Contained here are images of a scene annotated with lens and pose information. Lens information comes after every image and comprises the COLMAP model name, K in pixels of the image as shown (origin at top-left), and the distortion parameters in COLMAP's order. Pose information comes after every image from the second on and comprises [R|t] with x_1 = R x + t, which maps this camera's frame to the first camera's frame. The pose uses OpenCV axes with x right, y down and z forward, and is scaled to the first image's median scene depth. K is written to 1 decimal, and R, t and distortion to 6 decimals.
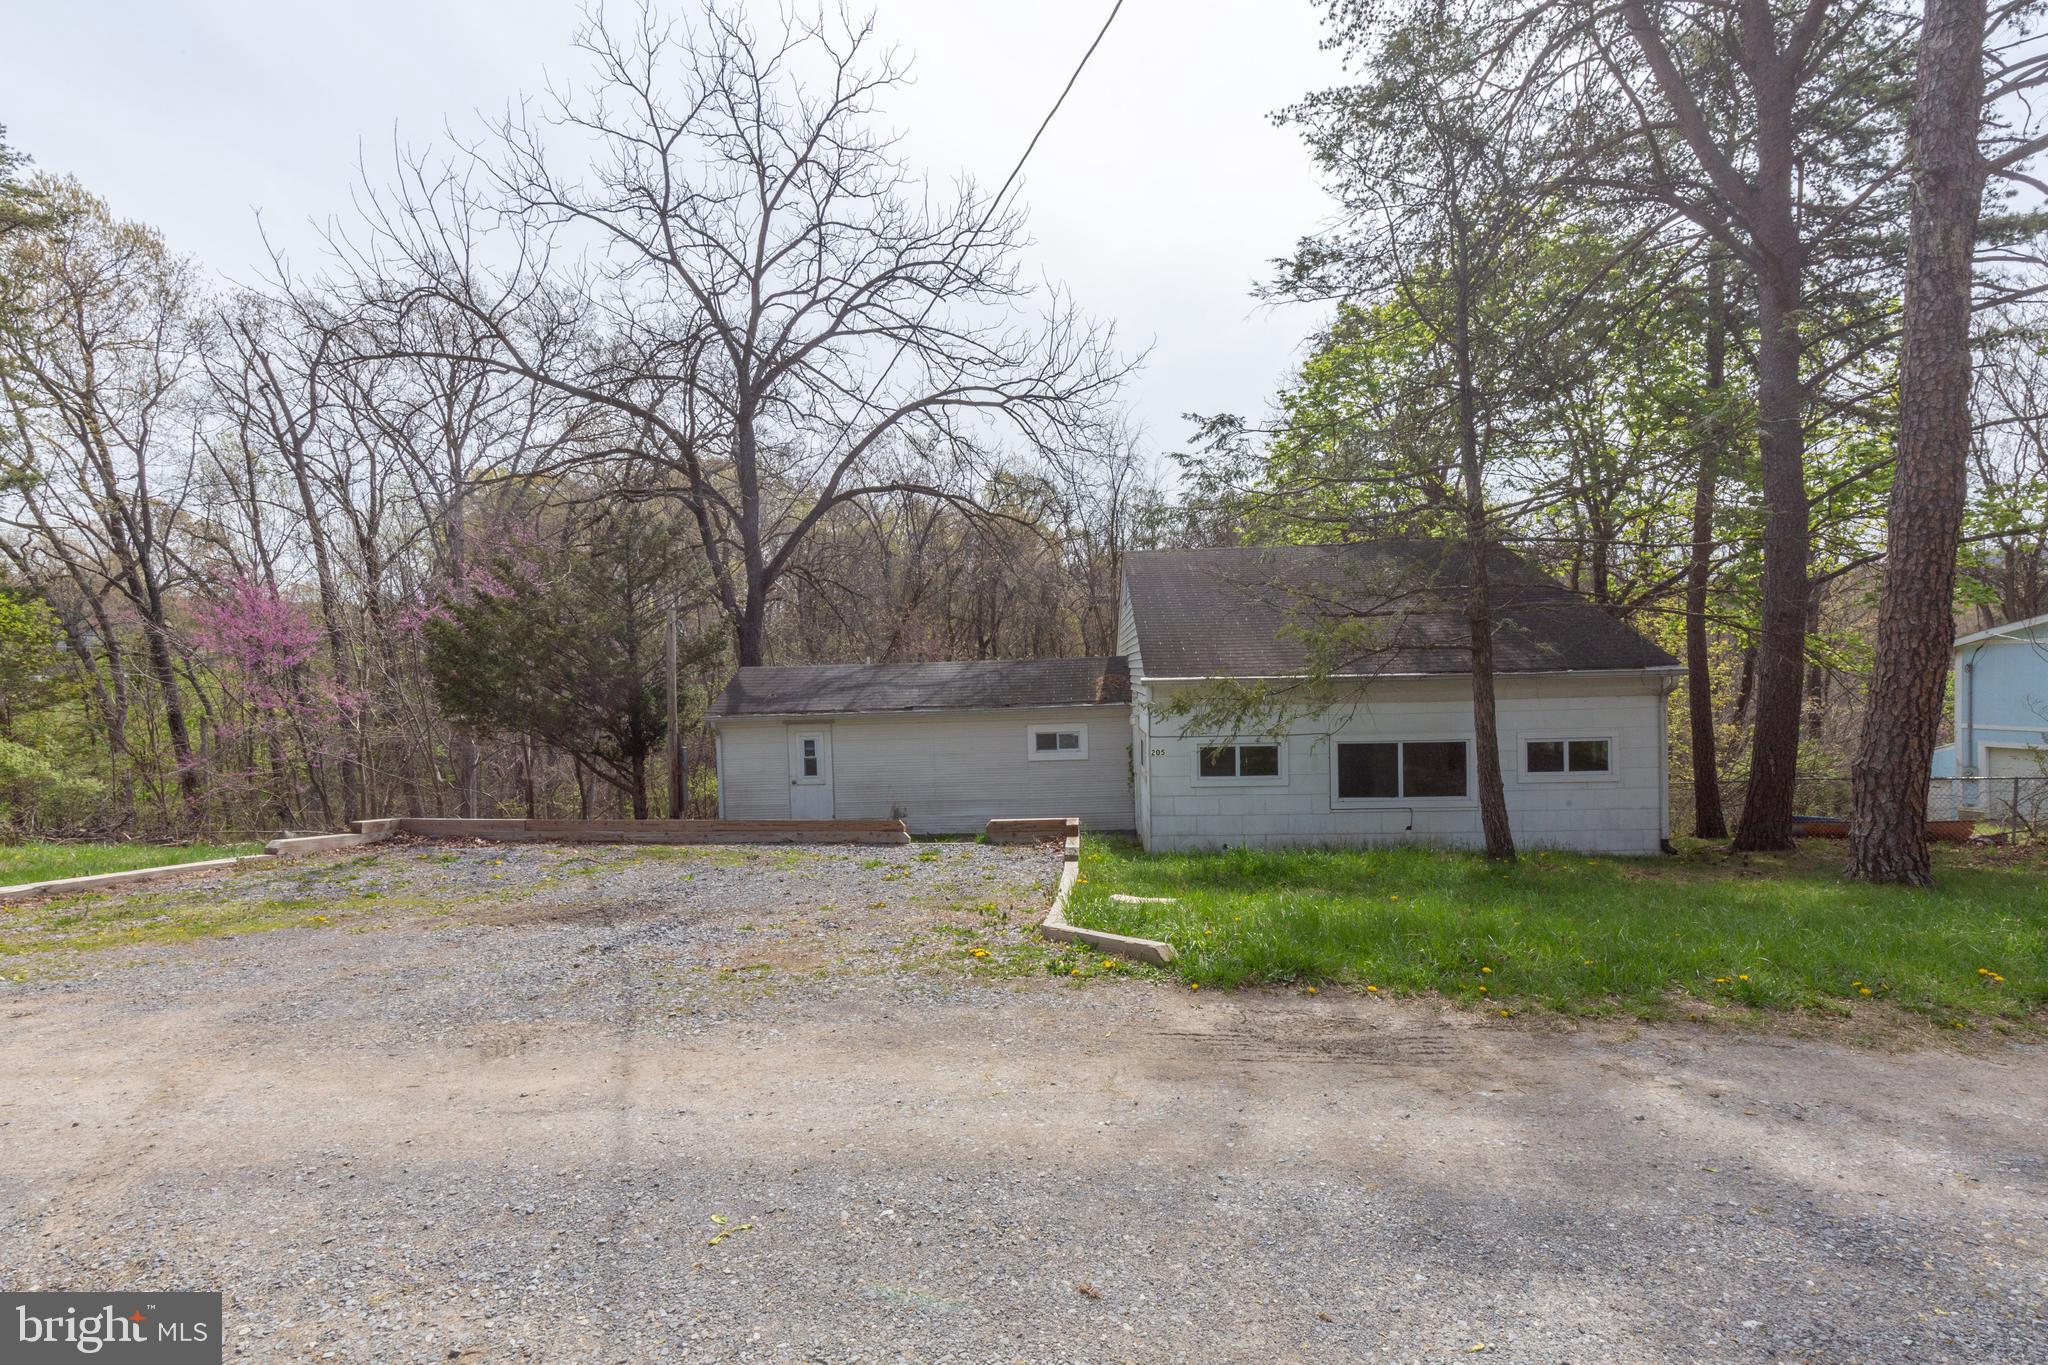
lens RADIAL K [[948.3, 0, 1029.0], [0, 948.3, 680.1], [0, 0, 1]] dist [0.005531, 0.000695]
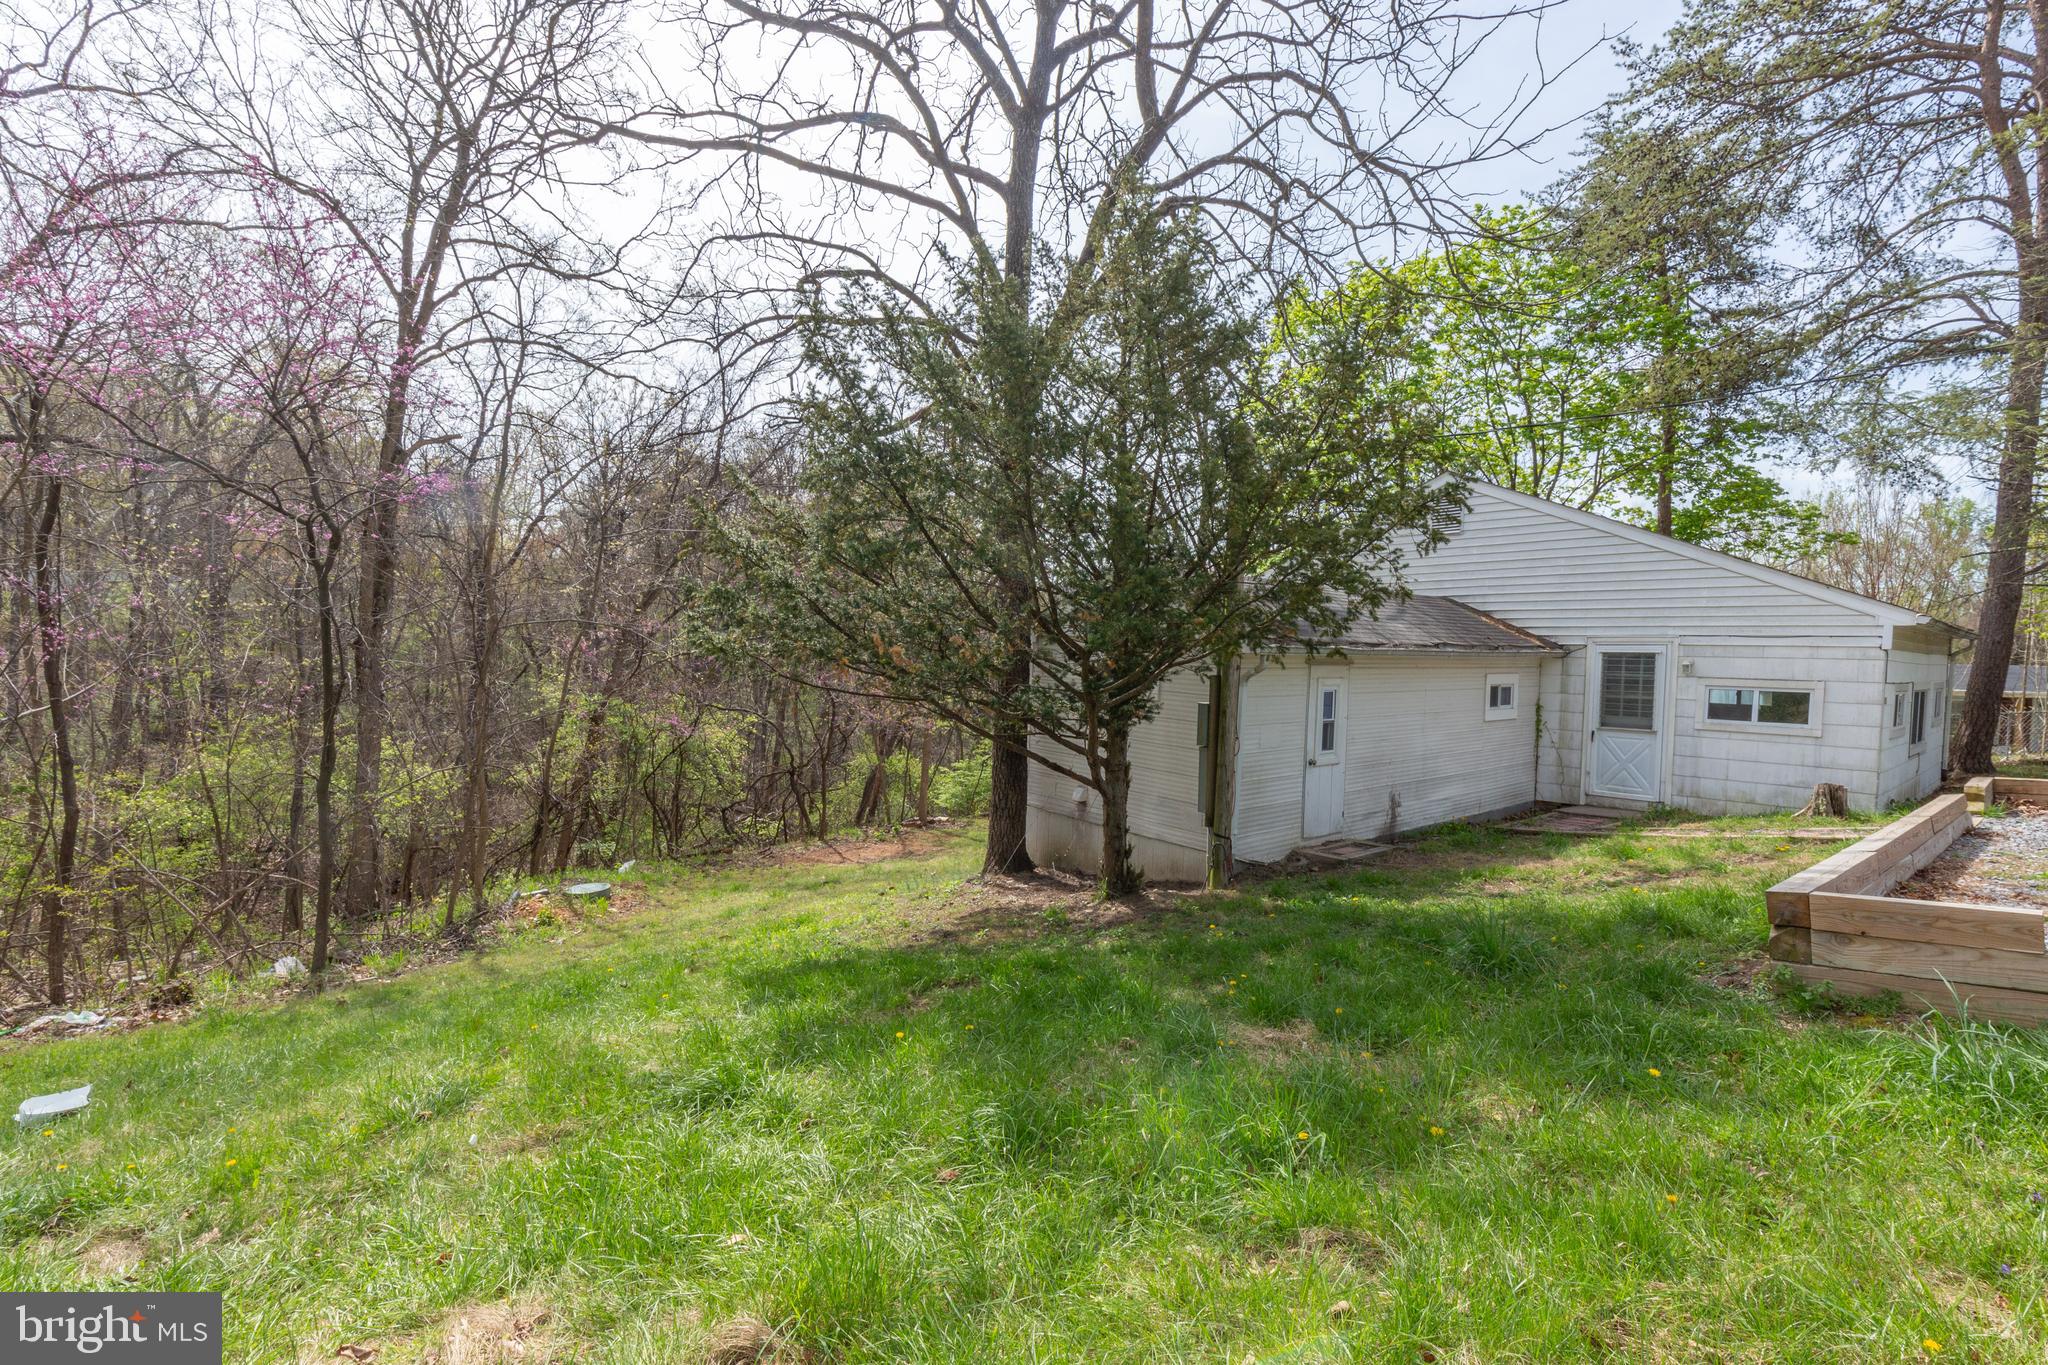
lens RADIAL K [[948.3, 0, 1029.0], [0, 948.3, 680.1], [0, 0, 1]] dist [0.005531, 0.000695]
pose [[0.716594, 0.017577, 0.697269, -0.801244], [-0.033230, 0.999408, 0.008957, 0.057814], [-0.696698, -0.029589, 0.716754, 0.710645]]
